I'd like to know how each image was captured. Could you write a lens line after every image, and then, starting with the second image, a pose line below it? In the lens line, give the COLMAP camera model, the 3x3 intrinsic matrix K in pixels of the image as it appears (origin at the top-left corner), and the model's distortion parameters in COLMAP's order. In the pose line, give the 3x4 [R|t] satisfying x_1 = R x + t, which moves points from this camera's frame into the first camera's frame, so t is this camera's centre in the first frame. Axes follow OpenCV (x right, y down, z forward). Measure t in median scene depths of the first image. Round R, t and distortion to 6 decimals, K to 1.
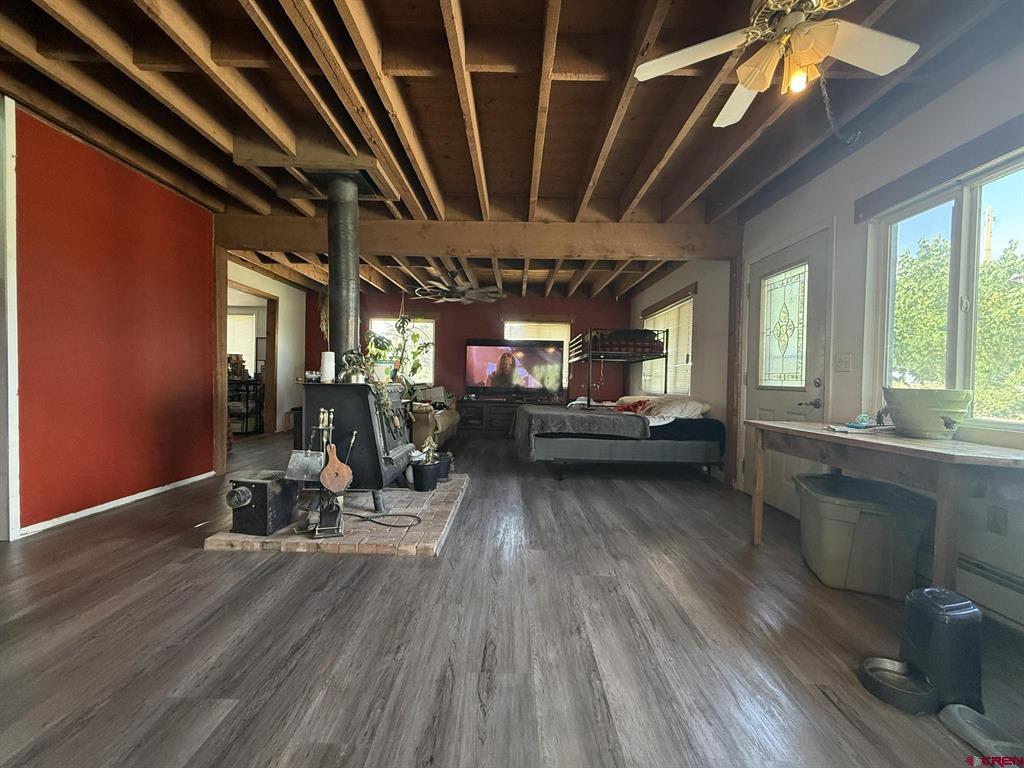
lens RADIAL K [[409.3, 0, 509.4], [0, 409.3, 381.4], [0, 0, 1]] dist [-0.001986, 0.001242]
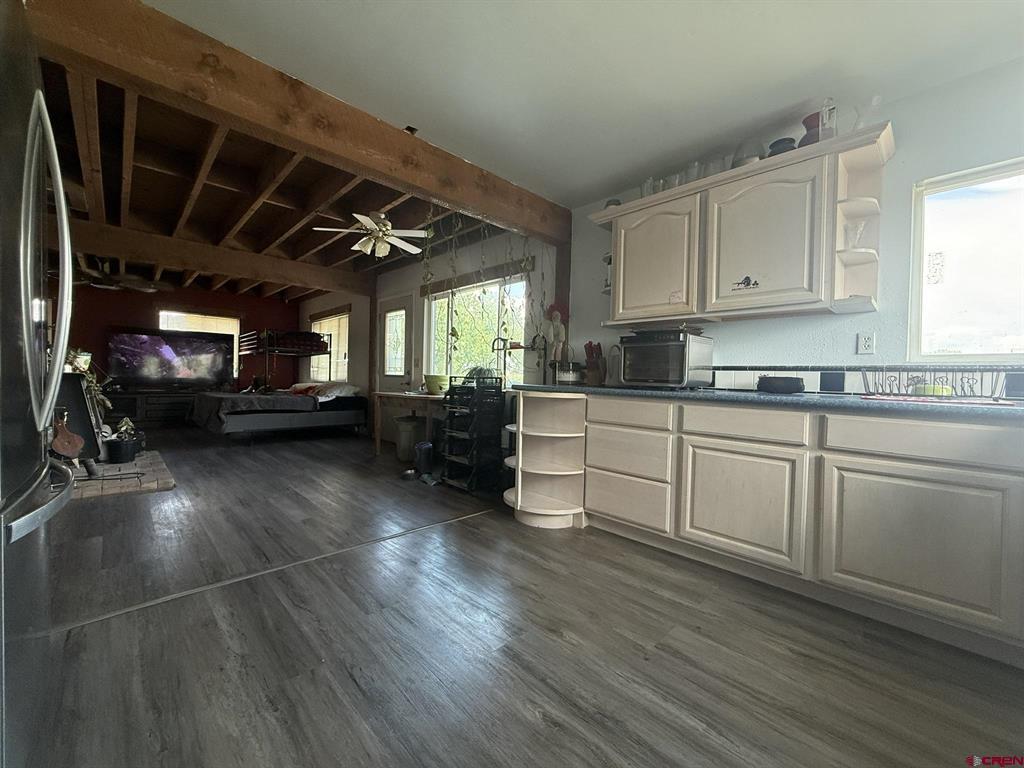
lens RADIAL K [[409.3, 0, 509.9], [0, 409.3, 384.4], [0, 0, 1]] dist [-0.001986, 0.001242]
pose [[0.712319, -0.017994, 0.701625, -0.229928], [-0.001349, 0.999634, 0.027006, 0.005017], [-0.701855, -0.020183, 0.712034, -0.614018]]
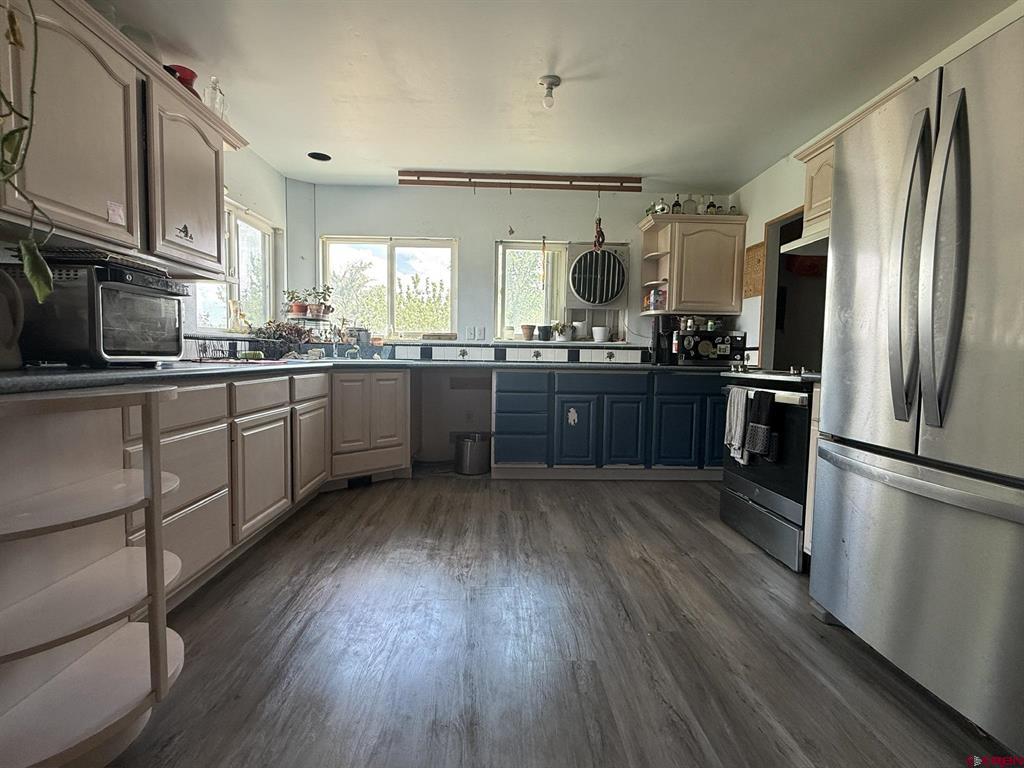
lens RADIAL K [[492.5, 0, 505.9], [0, 492.5, 386.3], [0, 0, 1]] dist [0.003631, 0.000134]
pose [[-0.998752, -0.032358, -0.038044, 0.095407], [-0.035159, 0.996532, 0.075420, -0.000279], [0.035471, 0.076664, -0.996426, 0.287571]]
